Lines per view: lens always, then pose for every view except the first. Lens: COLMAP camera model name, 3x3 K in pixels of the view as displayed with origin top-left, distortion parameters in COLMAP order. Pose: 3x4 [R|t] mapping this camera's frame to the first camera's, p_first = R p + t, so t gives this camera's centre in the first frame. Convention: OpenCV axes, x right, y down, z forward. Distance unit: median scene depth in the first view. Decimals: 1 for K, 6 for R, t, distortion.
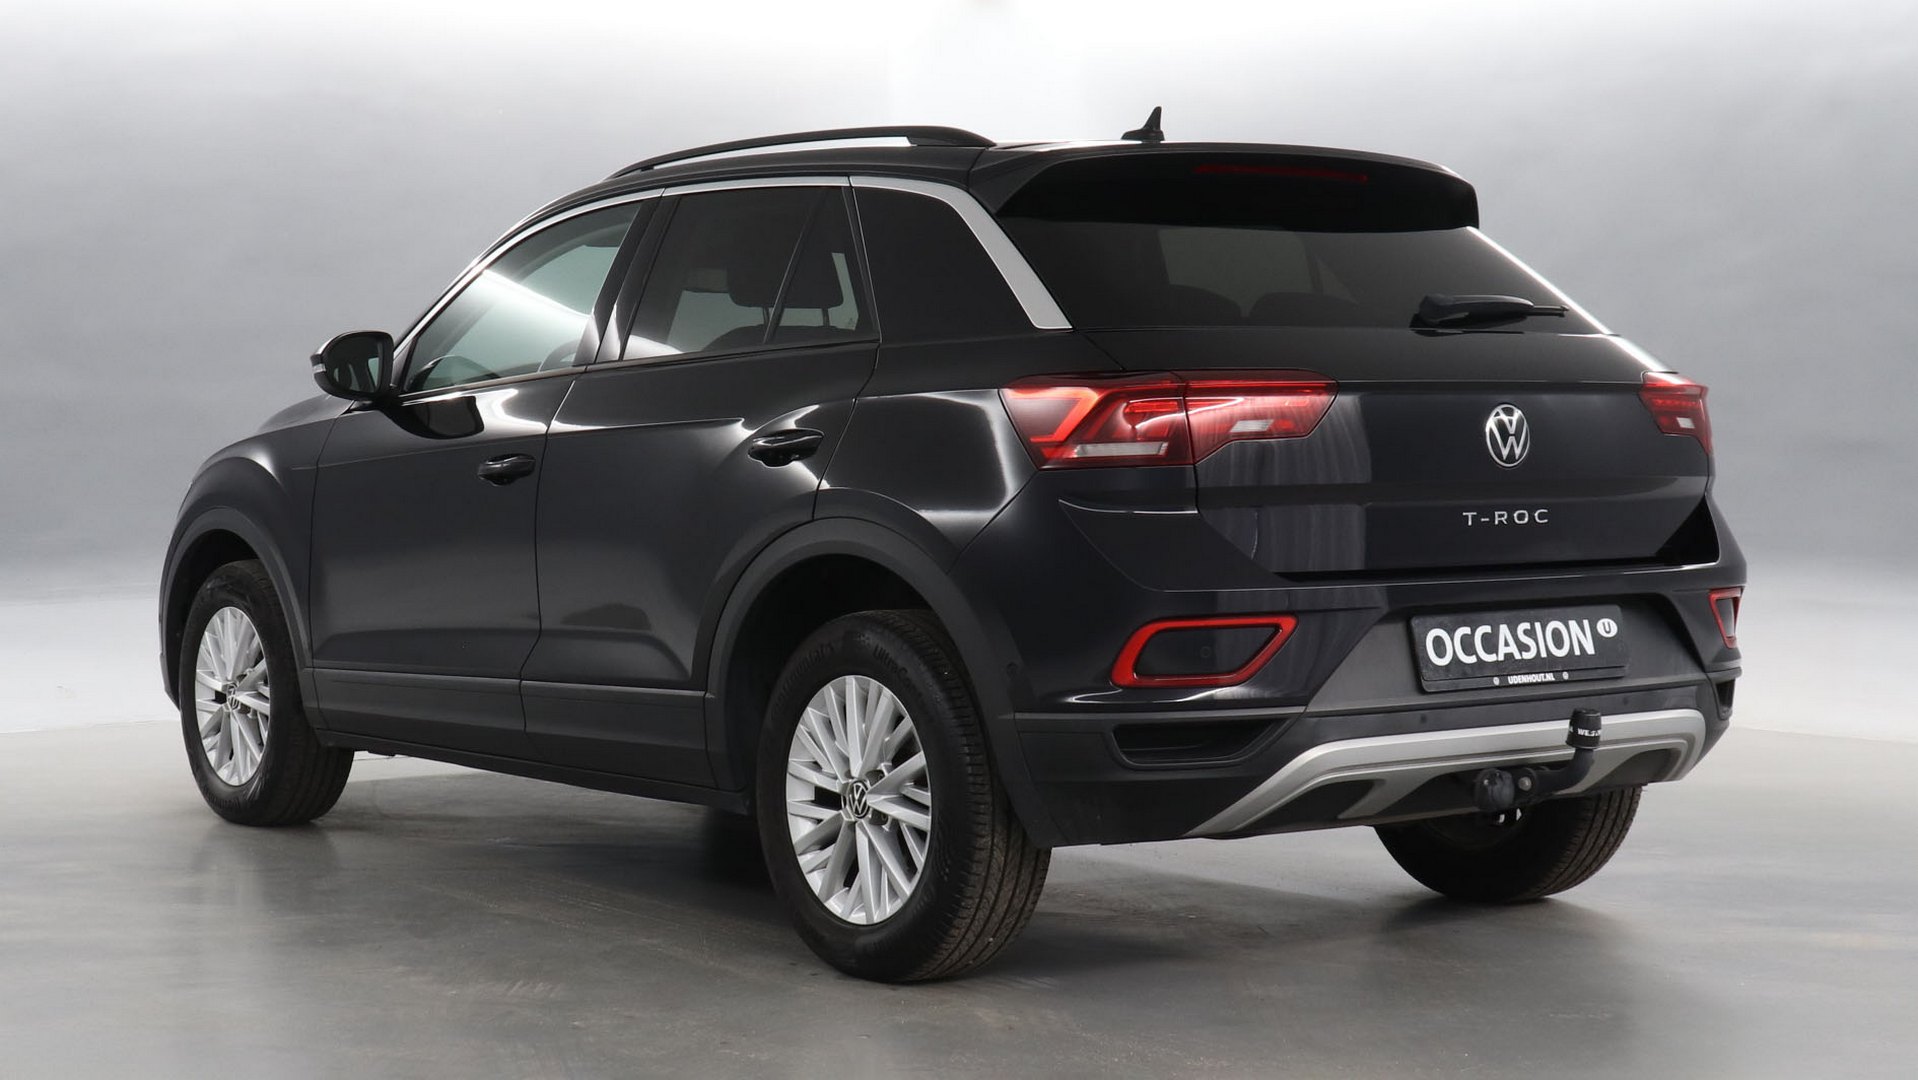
lens RADIAL K [[3747.2, 0, 959.0], [0, 3747.2, 540.0], [0, 0, 1]] dist [-0.380044, -3.242043]
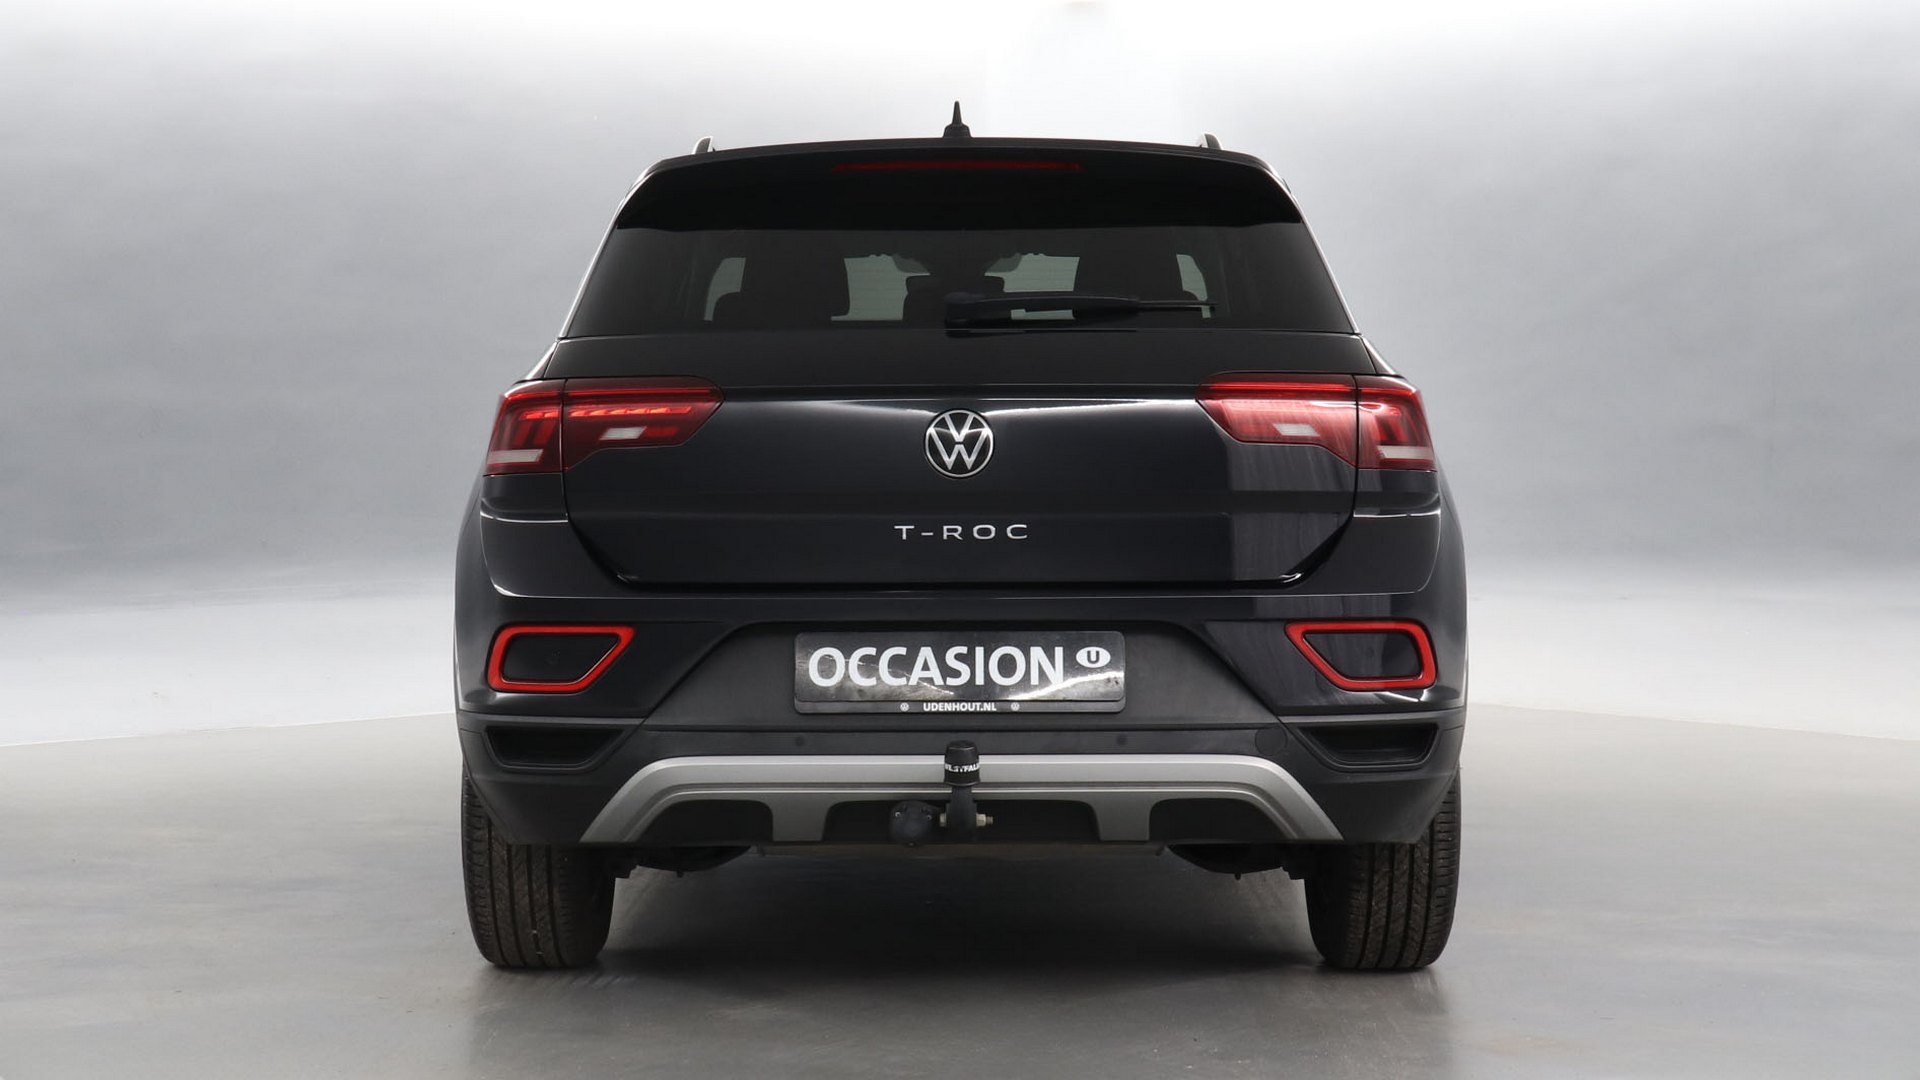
lens RADIAL K [[3751.1, 0, 960.0], [0, 3751.1, 540.0], [0, 0, 1]] dist [-0.380044, -3.242043]
pose [[0.798674, 0.022681, -0.601336, 0.713953], [-0.022977, 0.999710, 0.007190, -0.010922], [0.601325, 0.008074, 0.798964, 0.252000]]
